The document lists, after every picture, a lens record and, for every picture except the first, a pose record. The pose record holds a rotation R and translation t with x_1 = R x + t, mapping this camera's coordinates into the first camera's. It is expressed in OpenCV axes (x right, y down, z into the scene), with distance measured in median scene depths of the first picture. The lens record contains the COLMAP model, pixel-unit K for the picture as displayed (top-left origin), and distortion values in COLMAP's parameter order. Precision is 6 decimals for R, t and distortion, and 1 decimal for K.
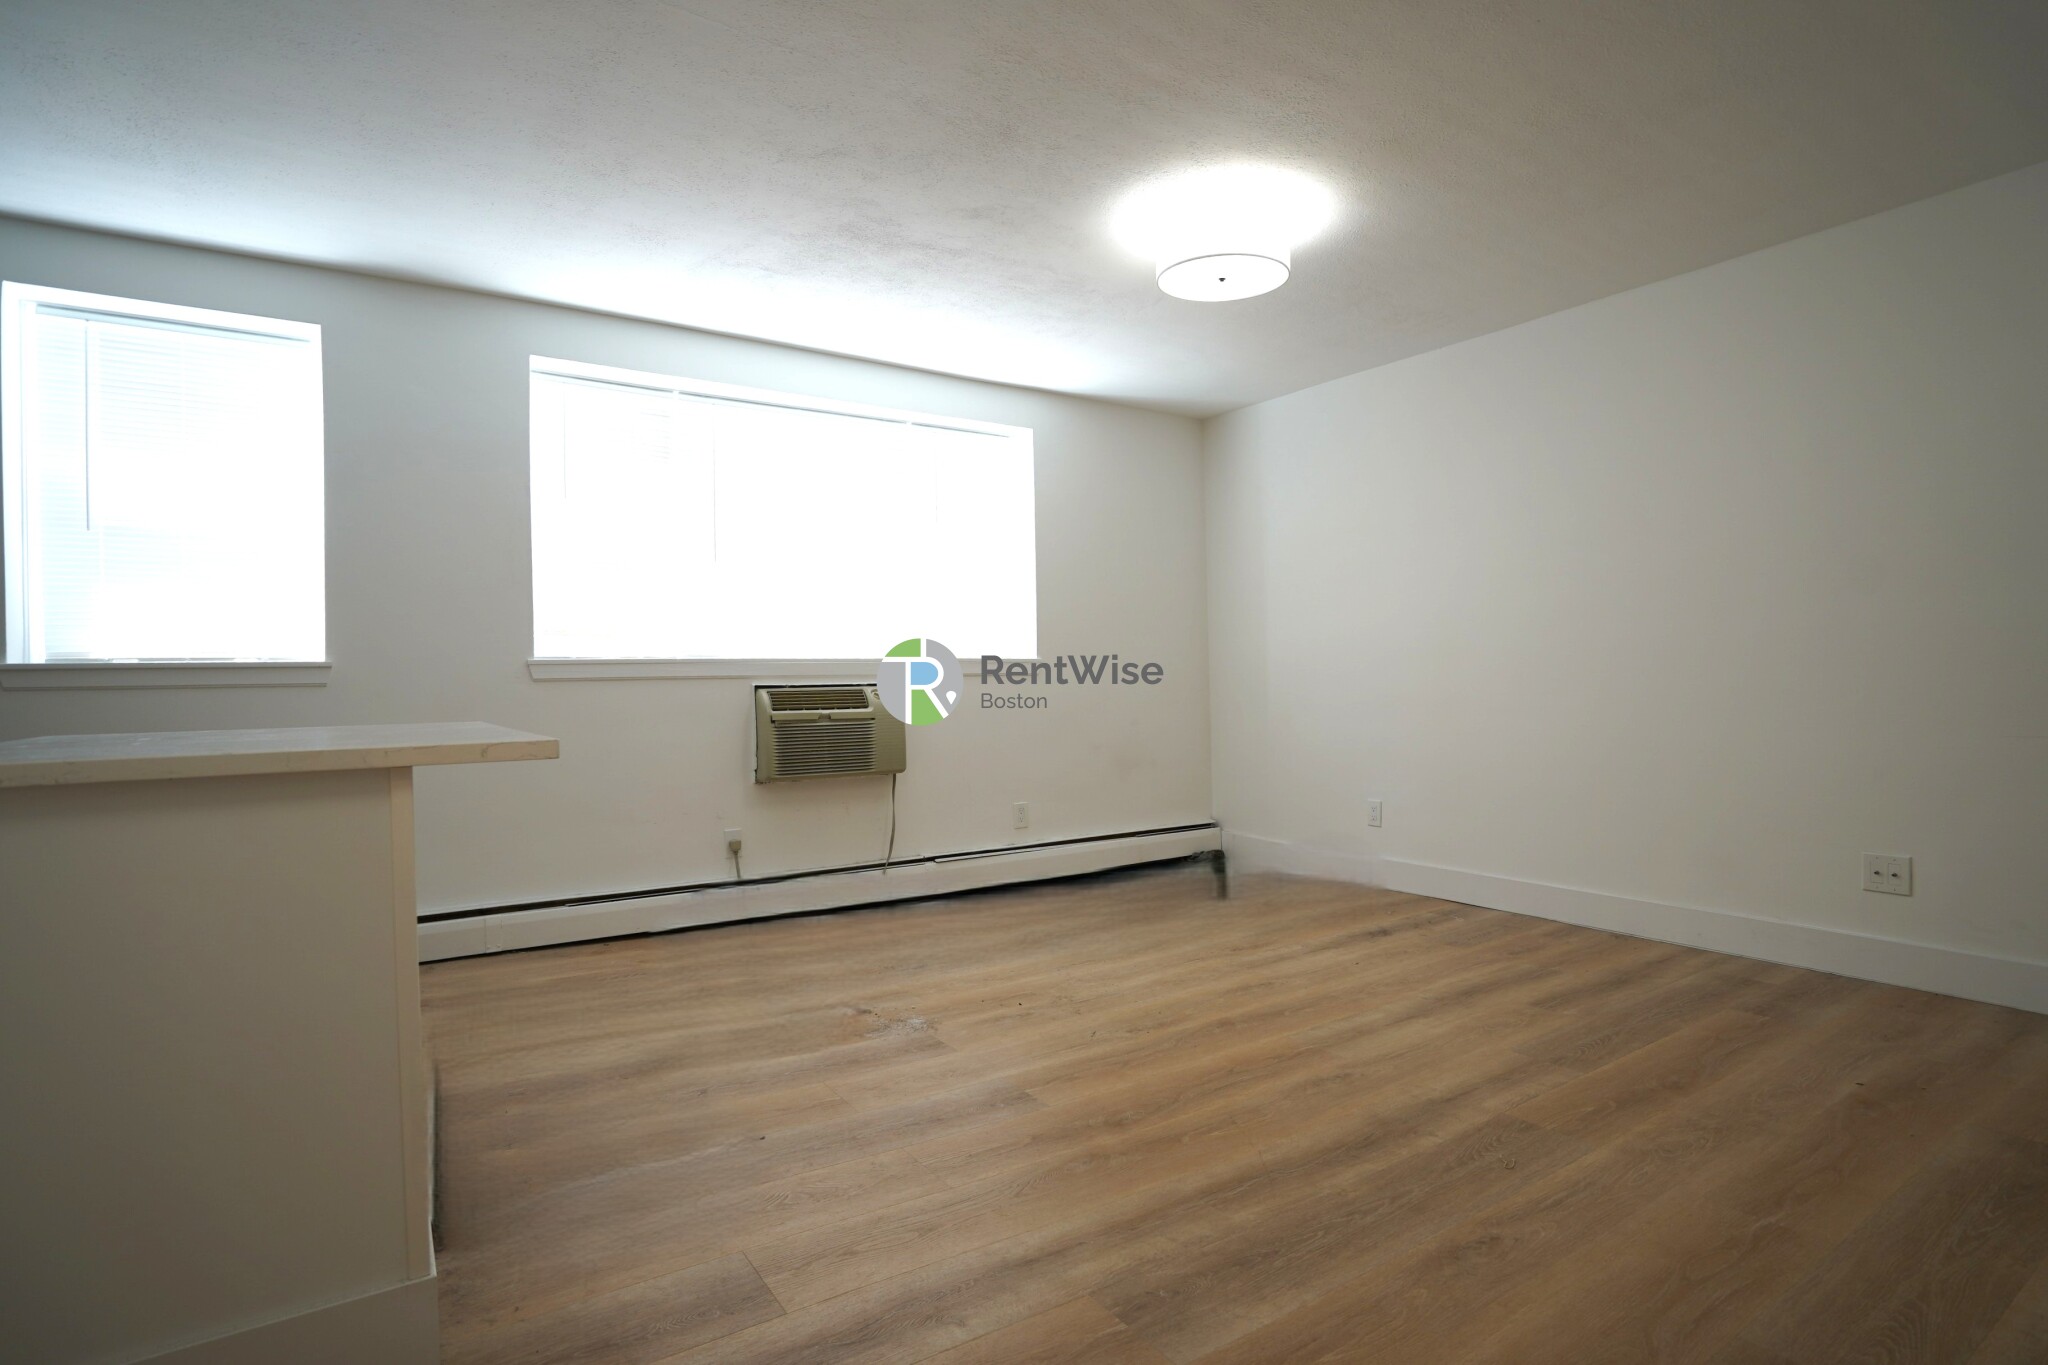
lens RADIAL K [[959.3, 0, 1042.6], [0, 959.3, 677.4], [0, 0, 1]] dist [-0.067387, 0.030086]
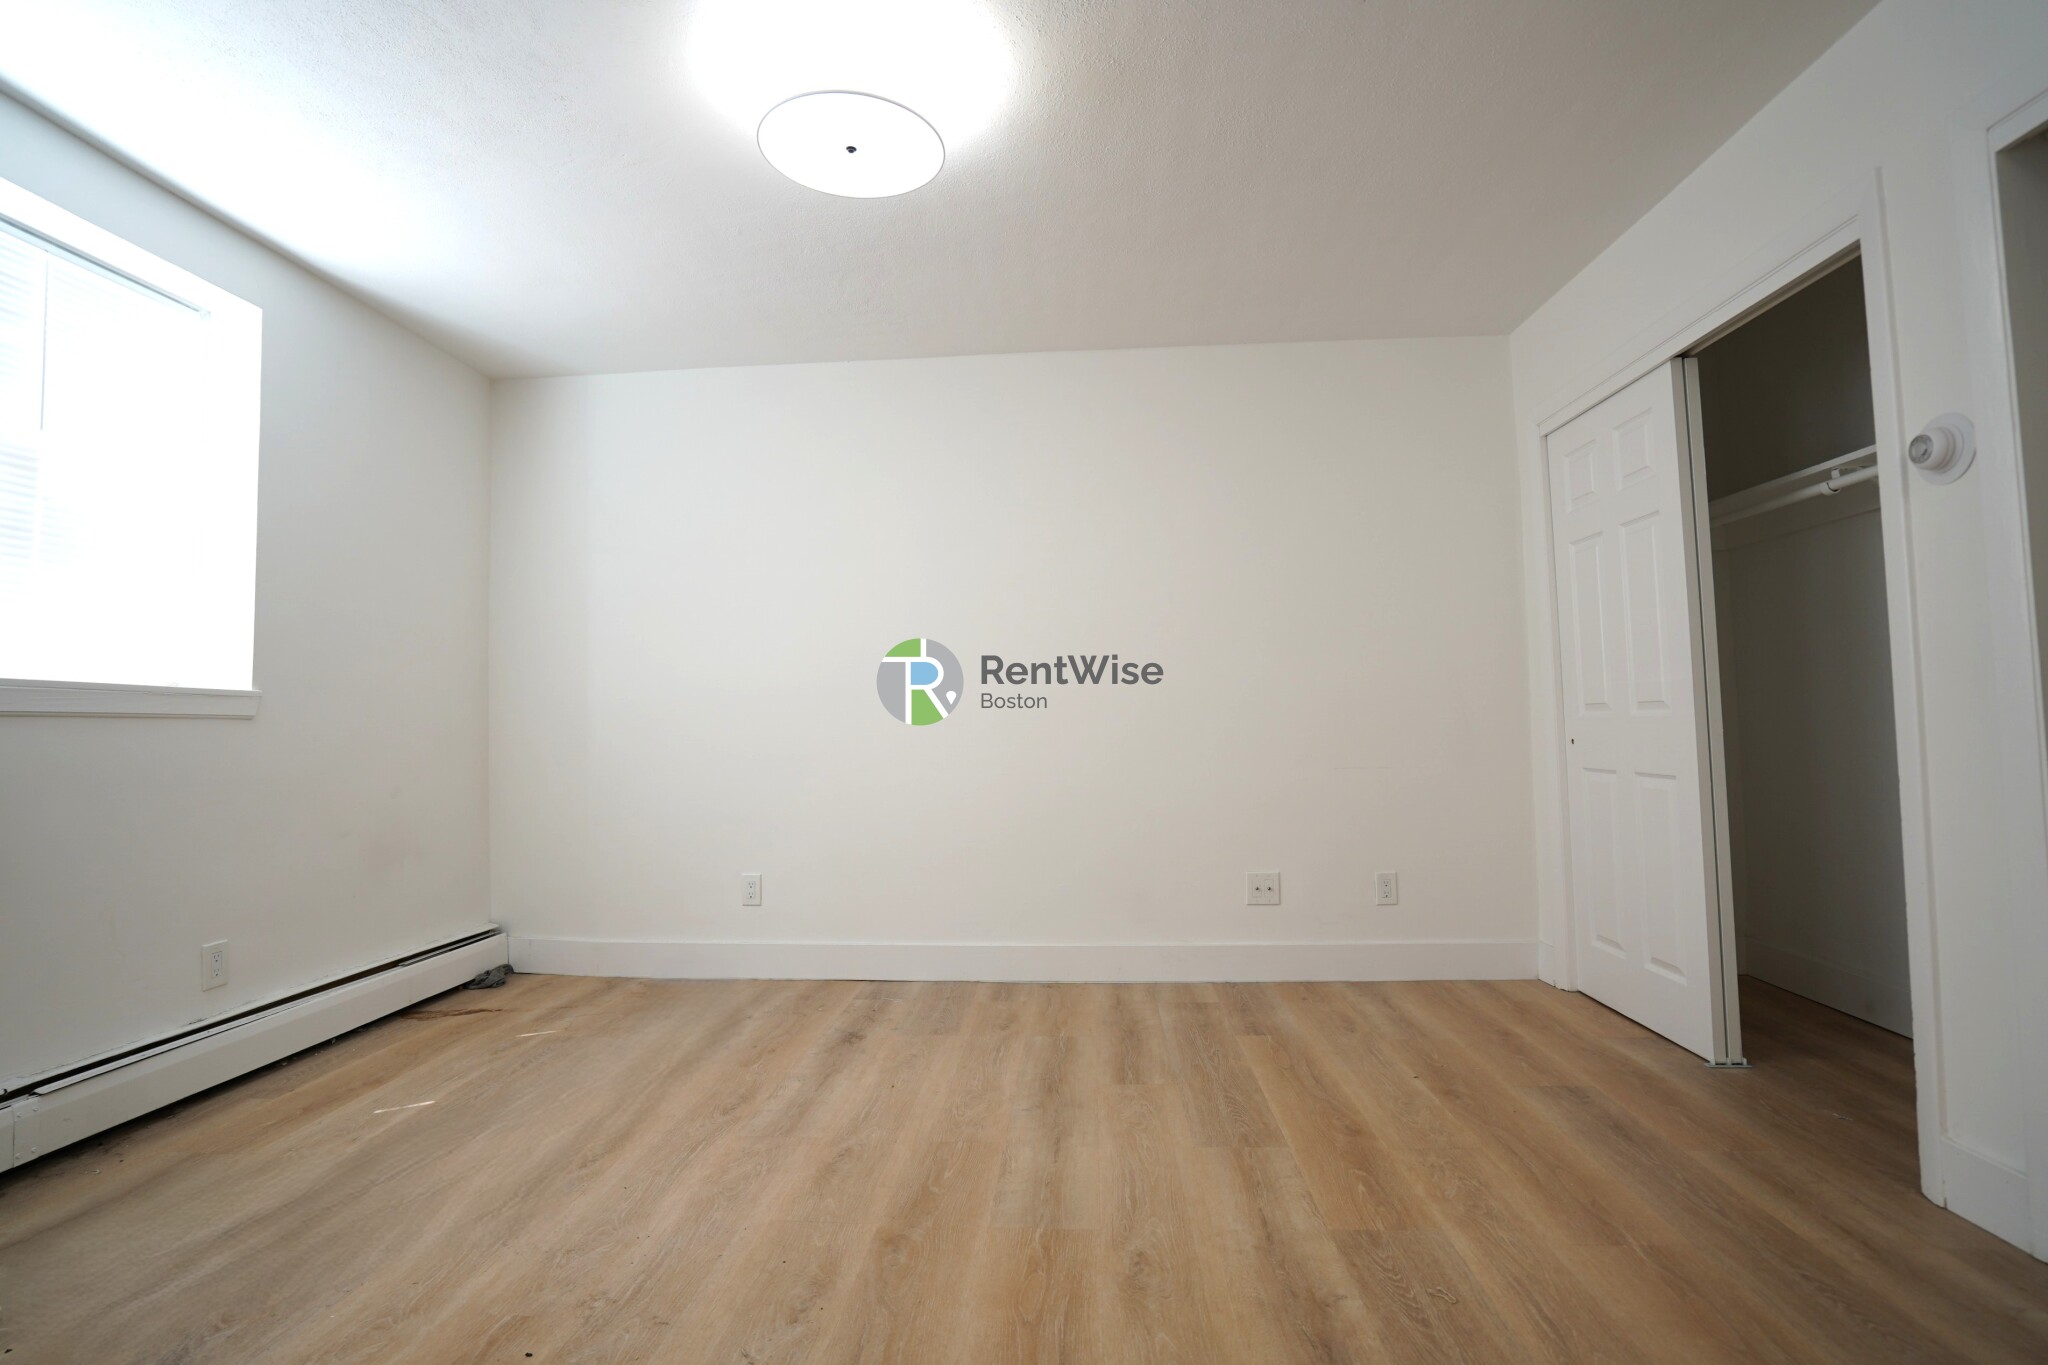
lens RADIAL K [[959.3, 0, 1042.6], [0, 959.3, 677.4], [0, 0, 1]] dist [-0.067387, 0.030086]
pose [[0.636348, 0.045943, 0.770033, -0.244047], [0.004362, 0.997995, -0.063149, 0.019826], [-0.771390, 0.043544, 0.634871, 0.475078]]
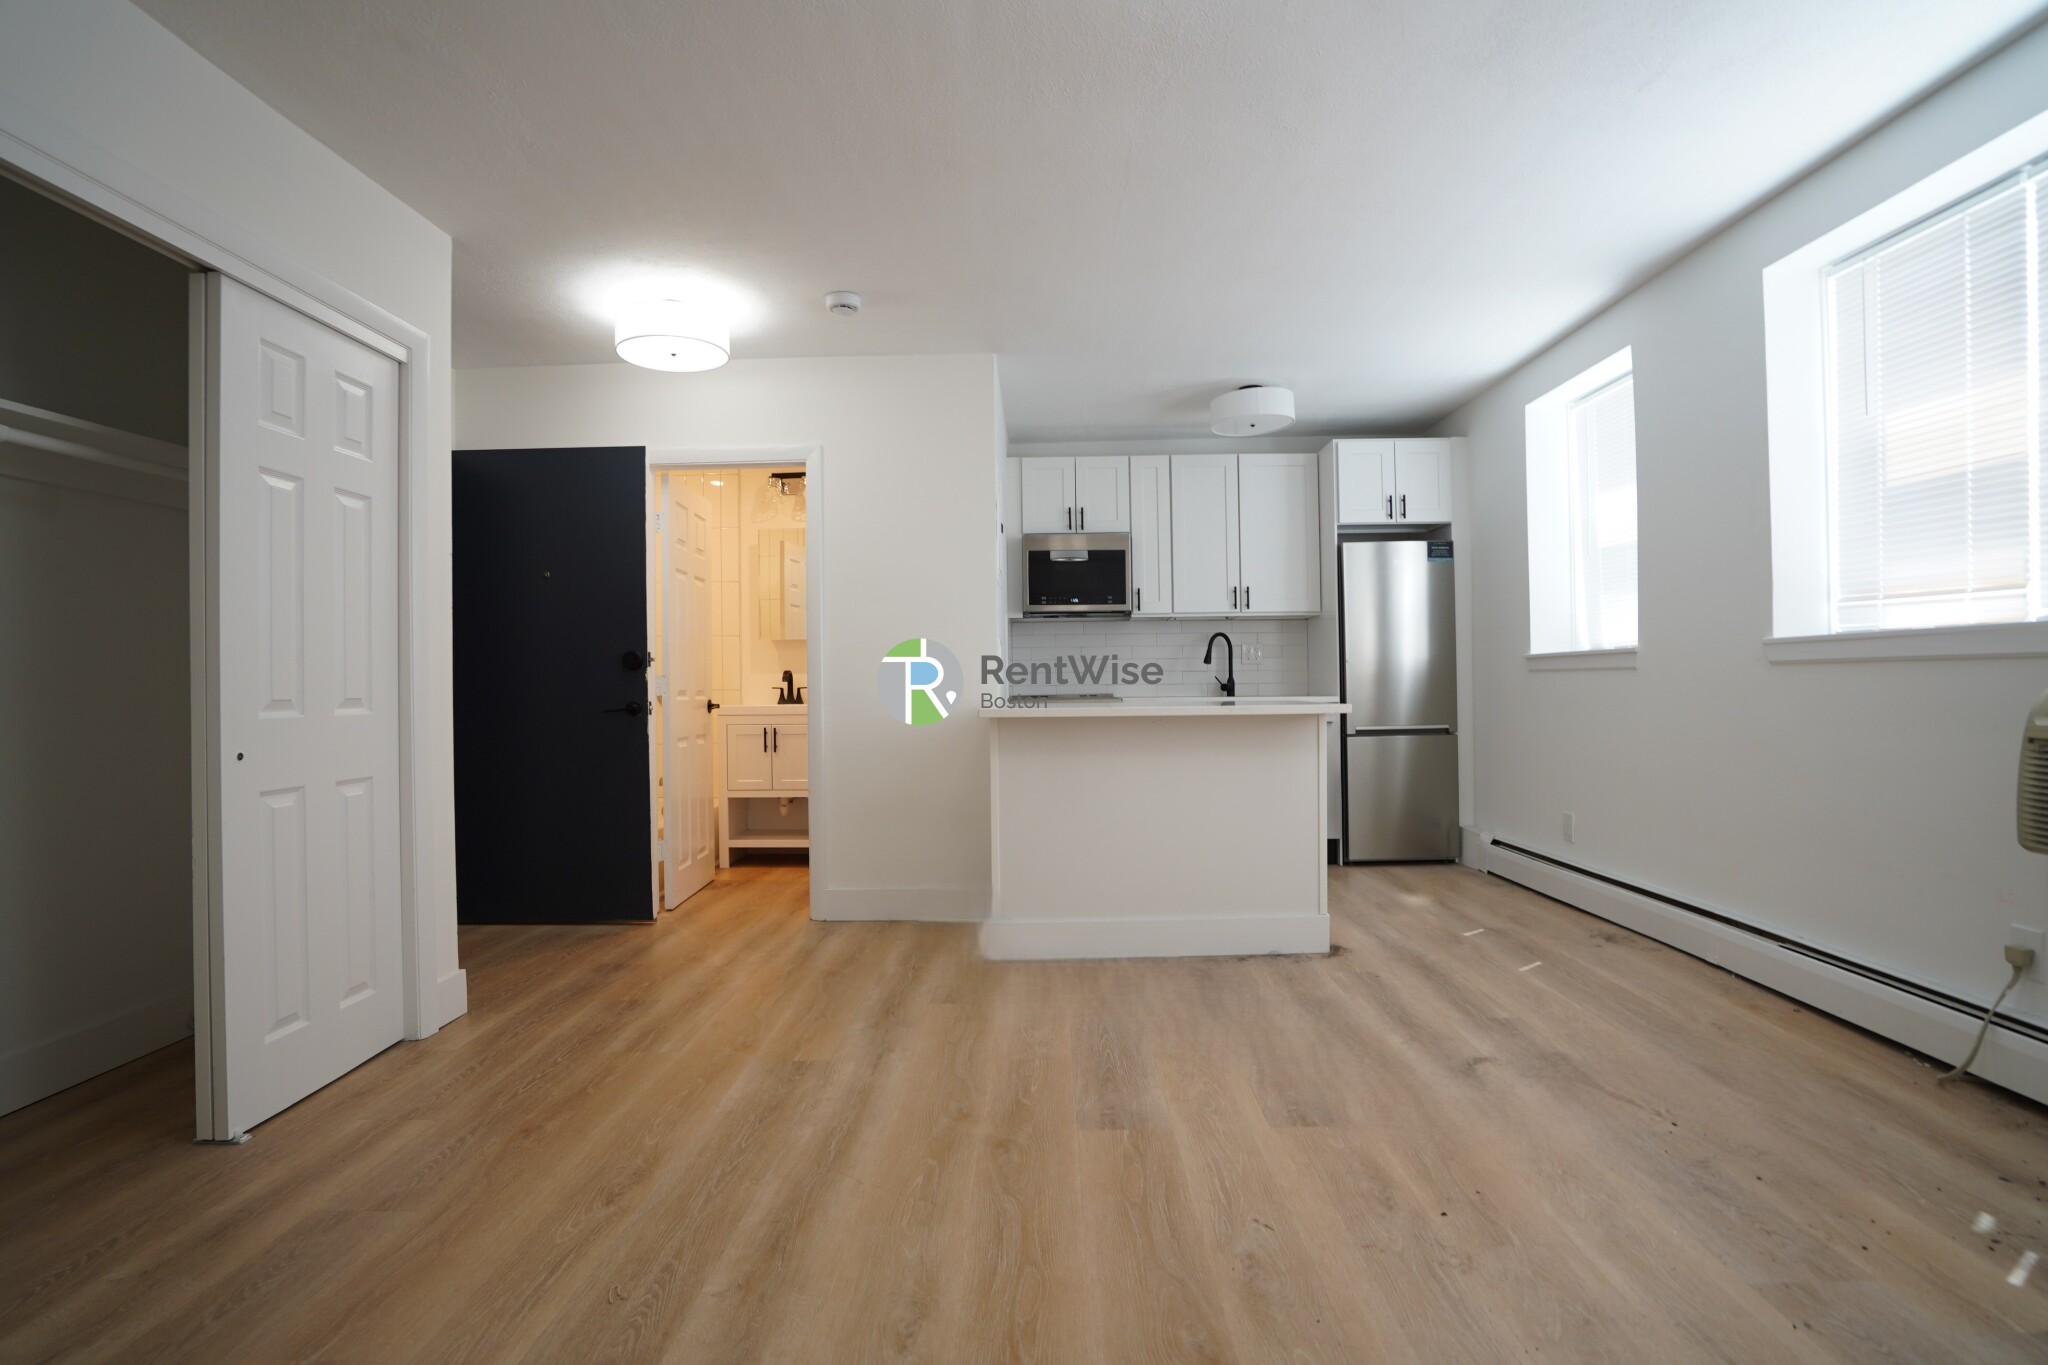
lens RADIAL K [[959.3, 0, 1042.6], [0, 959.3, 677.4], [0, 0, 1]] dist [-0.067387, 0.030086]
pose [[-0.556637, 0.023434, -0.830425, 0.620290], [0.028725, 0.999547, 0.008952, -0.012391], [0.830259, -0.018871, -0.557058, 1.152696]]
